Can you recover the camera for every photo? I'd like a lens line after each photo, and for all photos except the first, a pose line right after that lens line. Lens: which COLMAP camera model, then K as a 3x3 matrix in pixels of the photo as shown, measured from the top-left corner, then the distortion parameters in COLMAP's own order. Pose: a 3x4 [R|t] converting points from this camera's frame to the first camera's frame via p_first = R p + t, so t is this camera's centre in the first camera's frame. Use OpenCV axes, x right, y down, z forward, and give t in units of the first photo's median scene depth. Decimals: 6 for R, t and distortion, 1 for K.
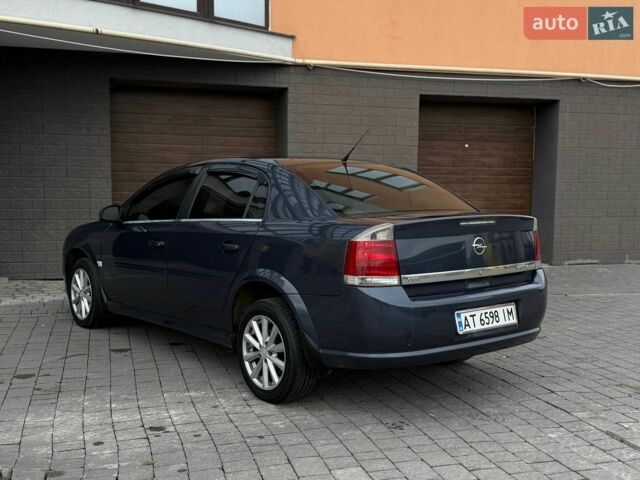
lens RADIAL K [[731.2, 0, 319.9], [0, 731.2, 239.7], [0, 0, 1]] dist [0.098690, 0.000000]
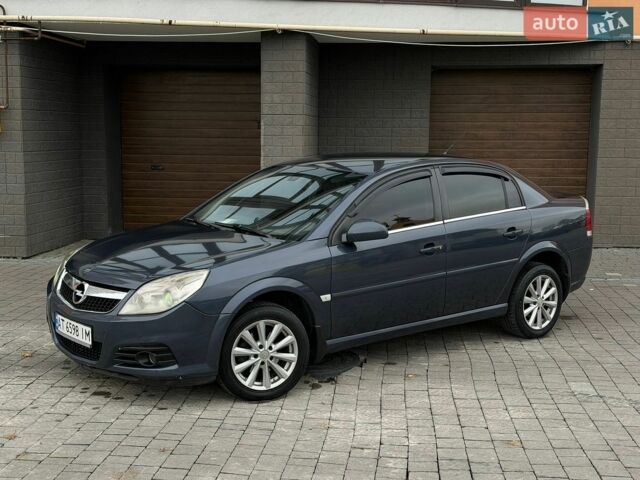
lens RADIAL K [[854.8, 0, 319.6], [0, 854.8, 241.4], [0, 0, 1]] dist [0.110805, 0.000000]
pose [[0.922218, 0.046957, -0.383808, 0.064164], [-0.030548, 0.998344, 0.048742, -0.010690], [0.385461, -0.033226, 0.922126, -0.244864]]
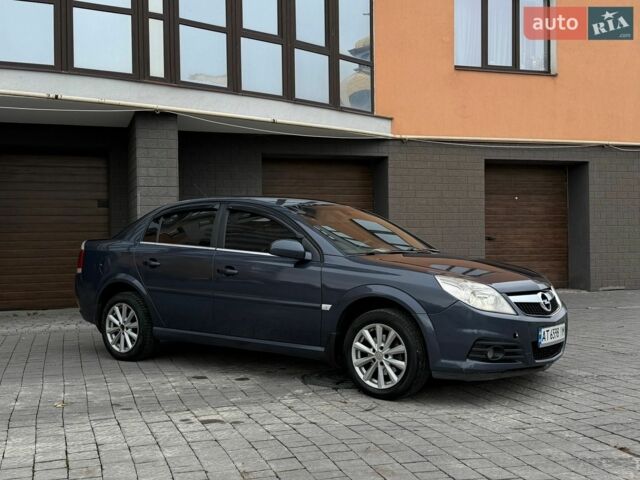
lens RADIAL K [[710.3, 0, 316.2], [0, 710.3, 237.7], [0, 0, 1]] dist [0.081252, 0.000000]
pose [[0.999445, -0.022183, 0.024844, -0.199696], [0.024218, 0.996100, -0.084848, 0.040627], [-0.022865, 0.085402, 0.996084, -0.240238]]
